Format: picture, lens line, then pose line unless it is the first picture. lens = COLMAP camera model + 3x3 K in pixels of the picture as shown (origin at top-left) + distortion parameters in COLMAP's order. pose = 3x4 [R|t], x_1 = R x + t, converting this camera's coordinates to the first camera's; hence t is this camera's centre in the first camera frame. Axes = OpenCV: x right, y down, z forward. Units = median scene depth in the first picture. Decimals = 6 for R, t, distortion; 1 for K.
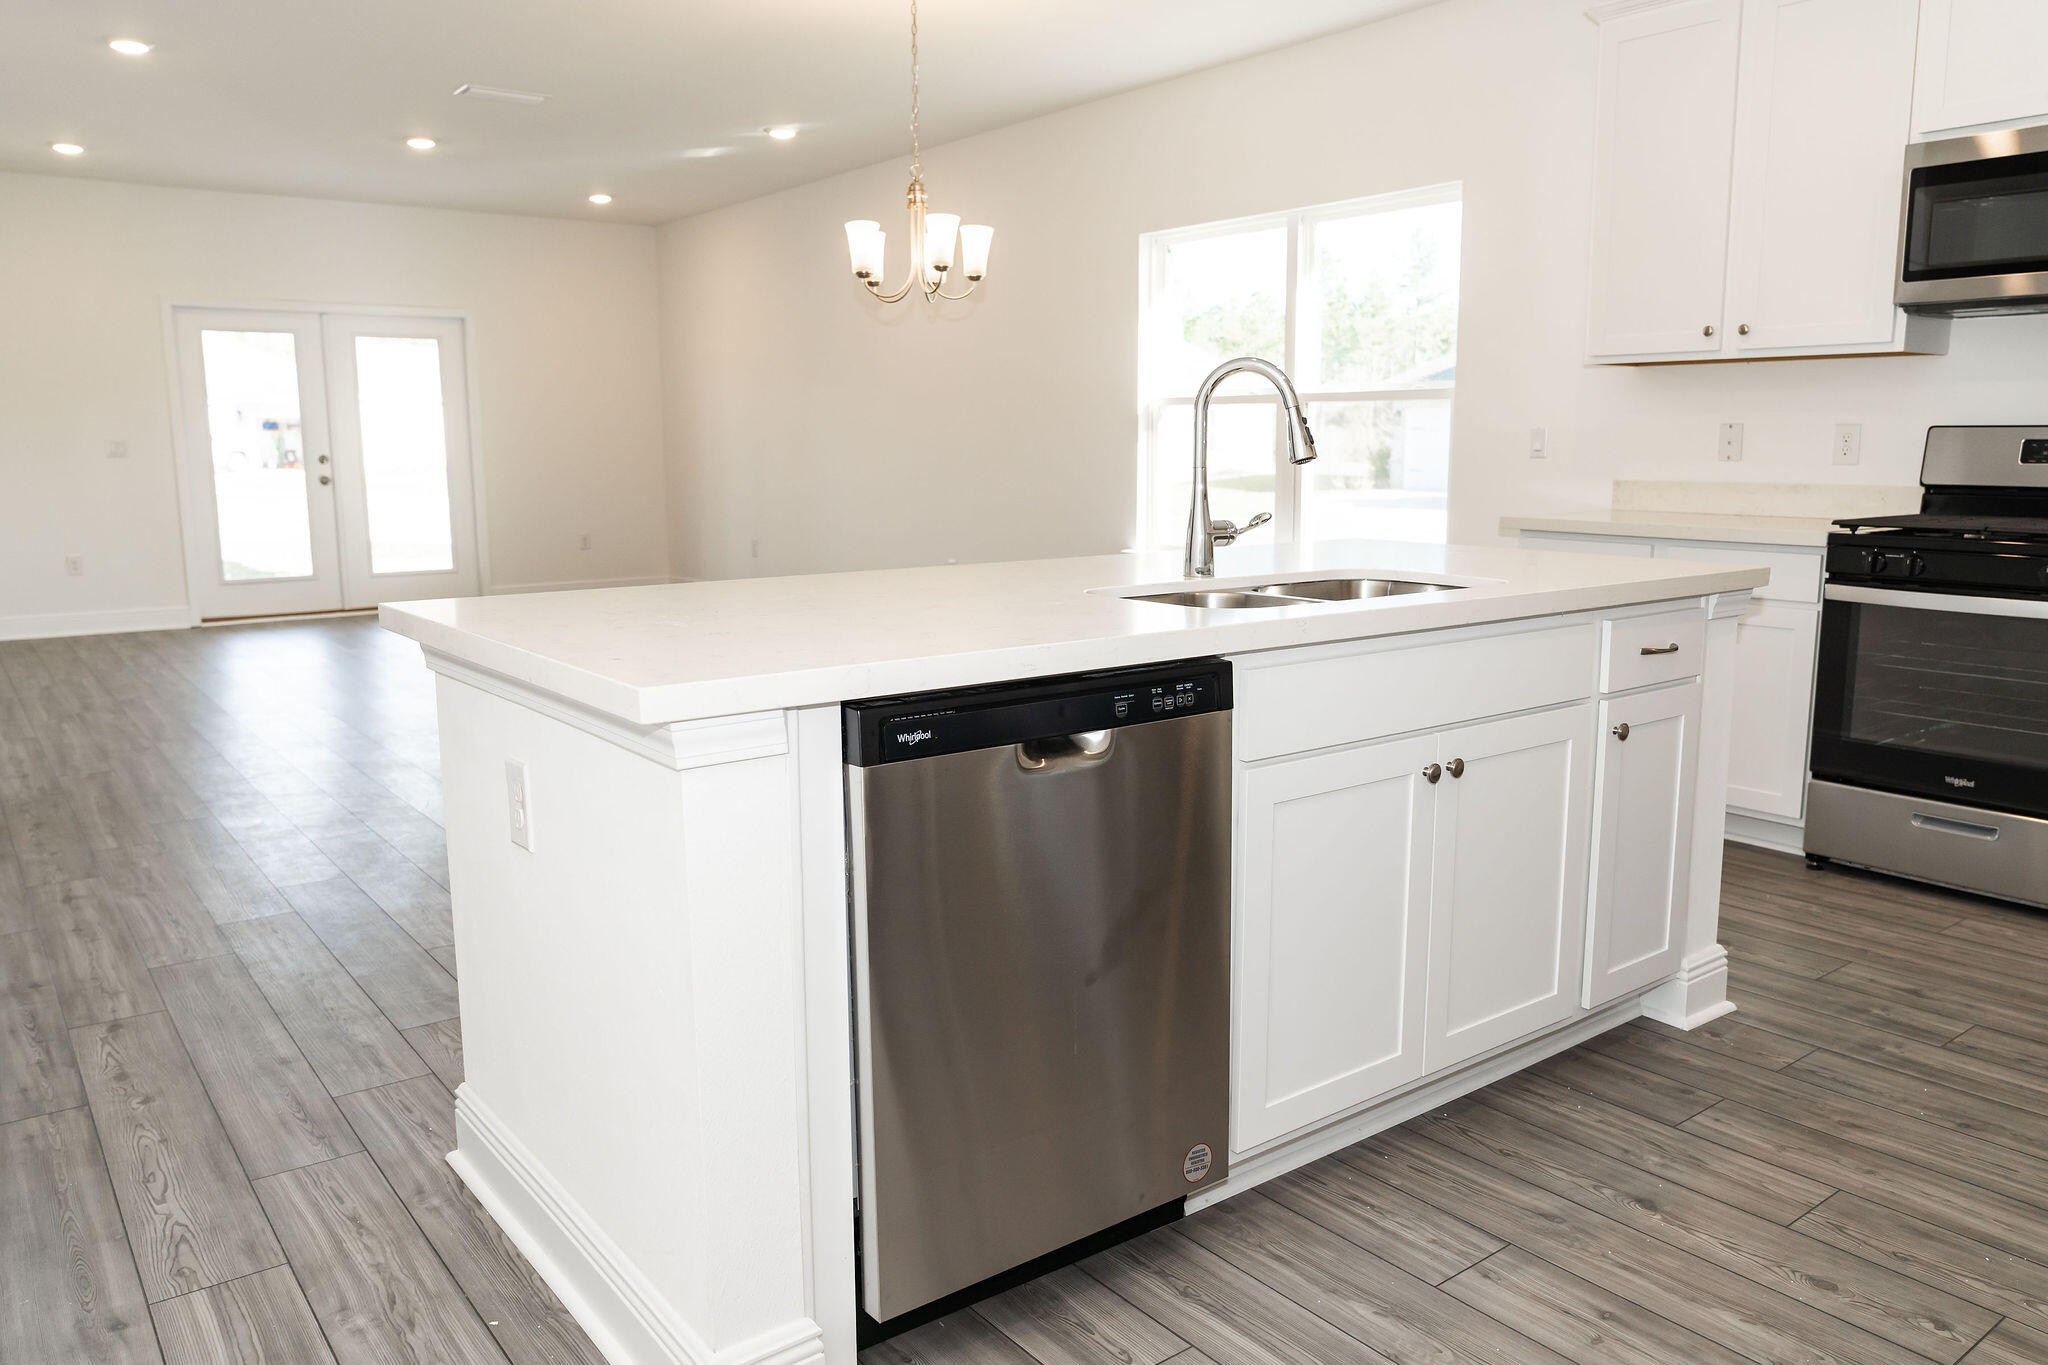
lens RADIAL K [[1426.8, 0, 1024.0], [0, 1426.8, 682.5], [0, 0, 1]] dist [-0.025561, -0.001827]
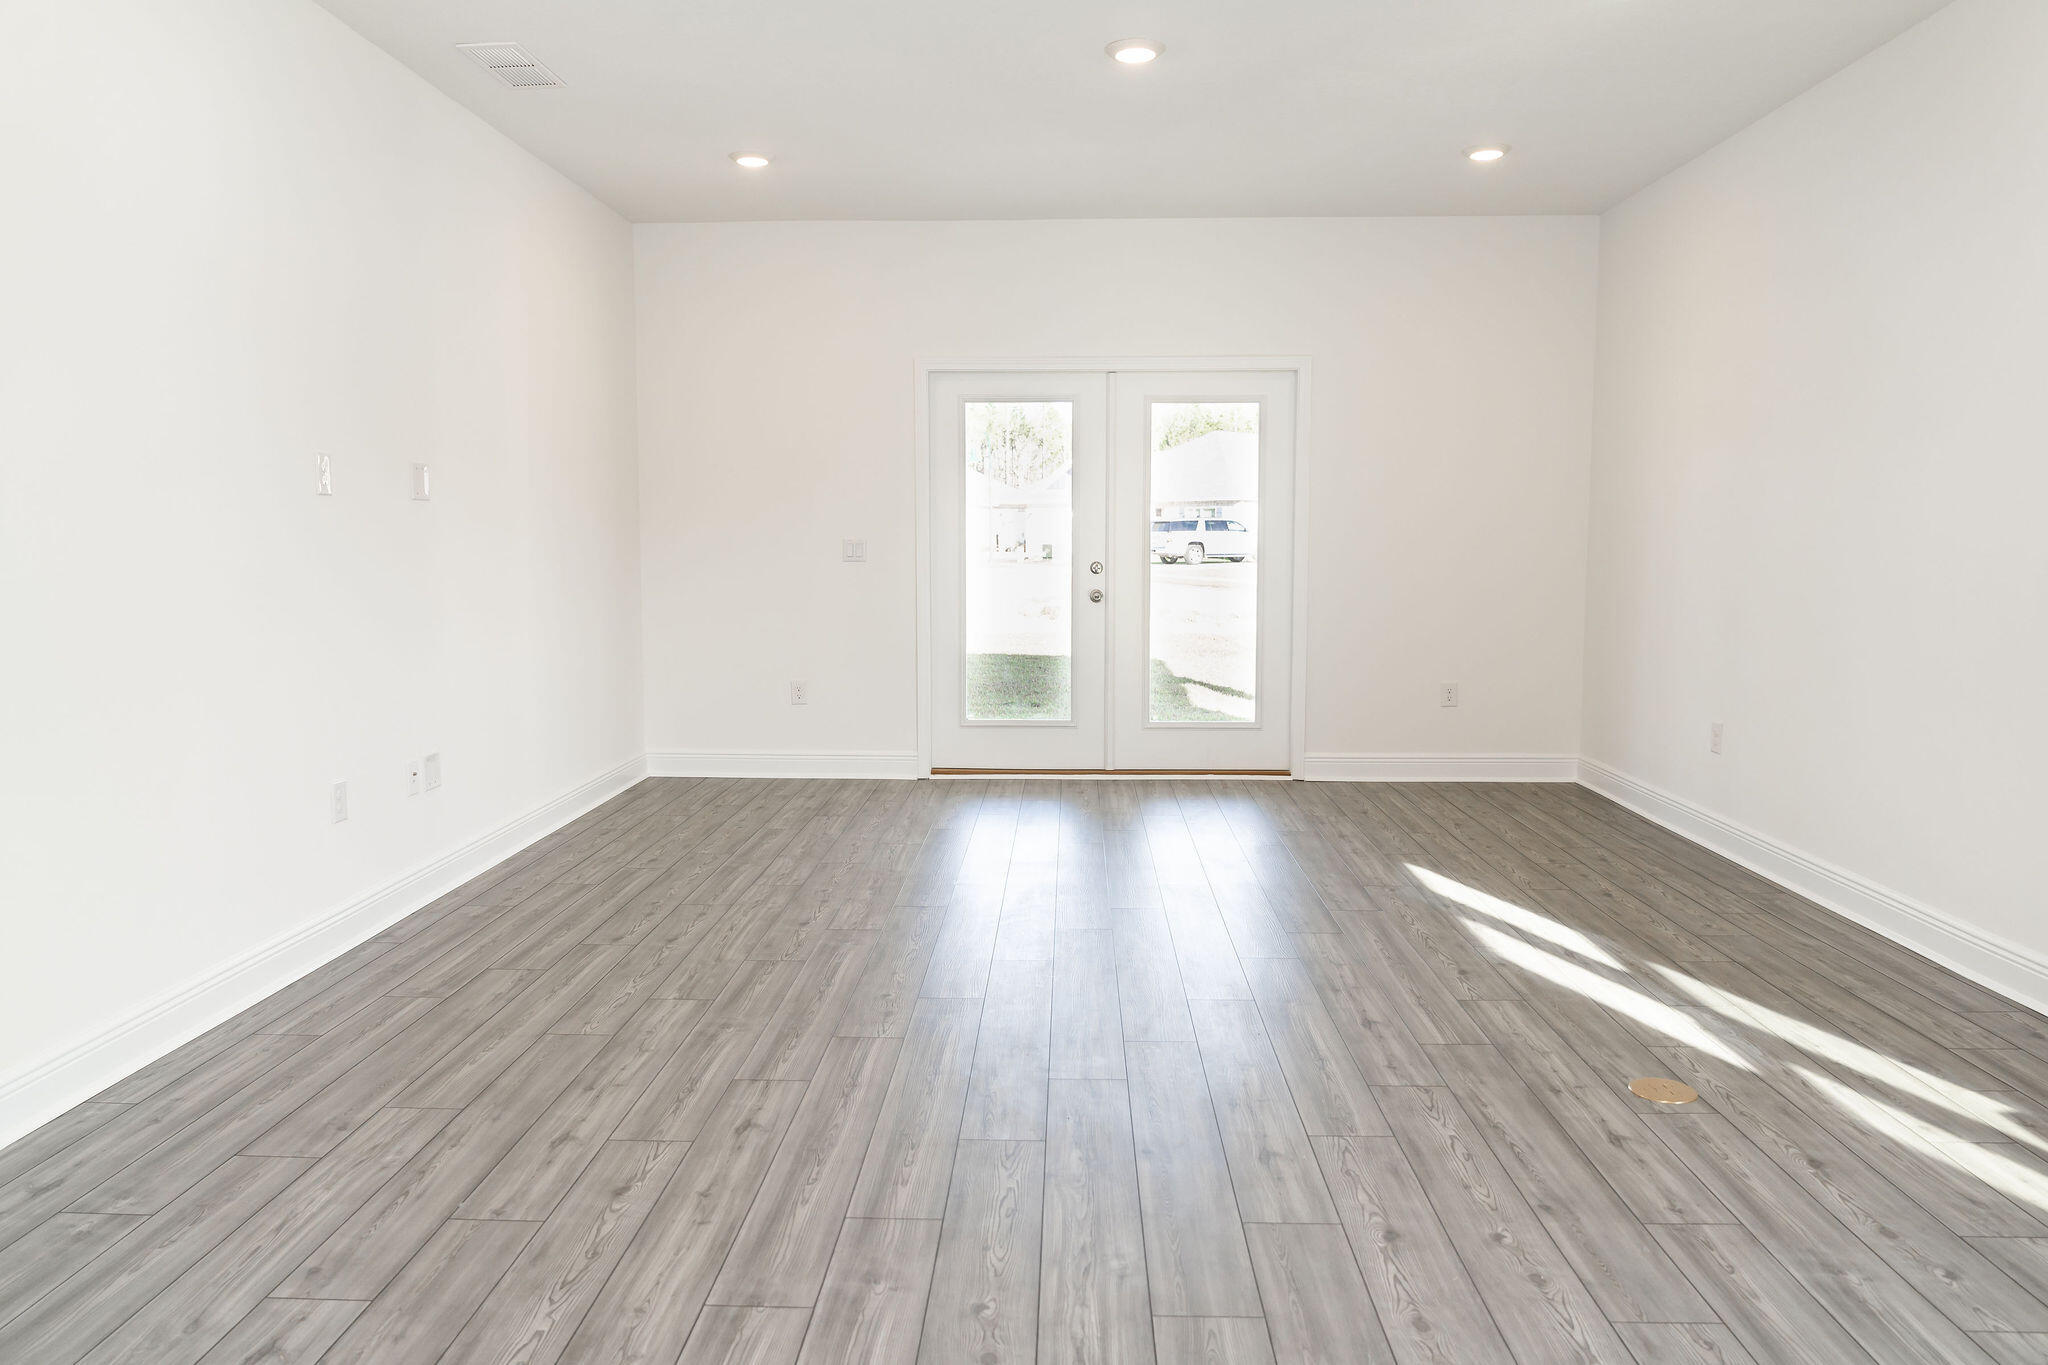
lens RADIAL K [[1426.8, 0, 1024.0], [0, 1426.8, 682.5], [0, 0, 1]] dist [-0.025561, -0.001827]
pose [[0.776930, 0.071686, -0.625493, -0.053756], [-0.107287, 0.994040, -0.019337, -0.079637], [0.620379, 0.082131, 0.779990, 0.402304]]
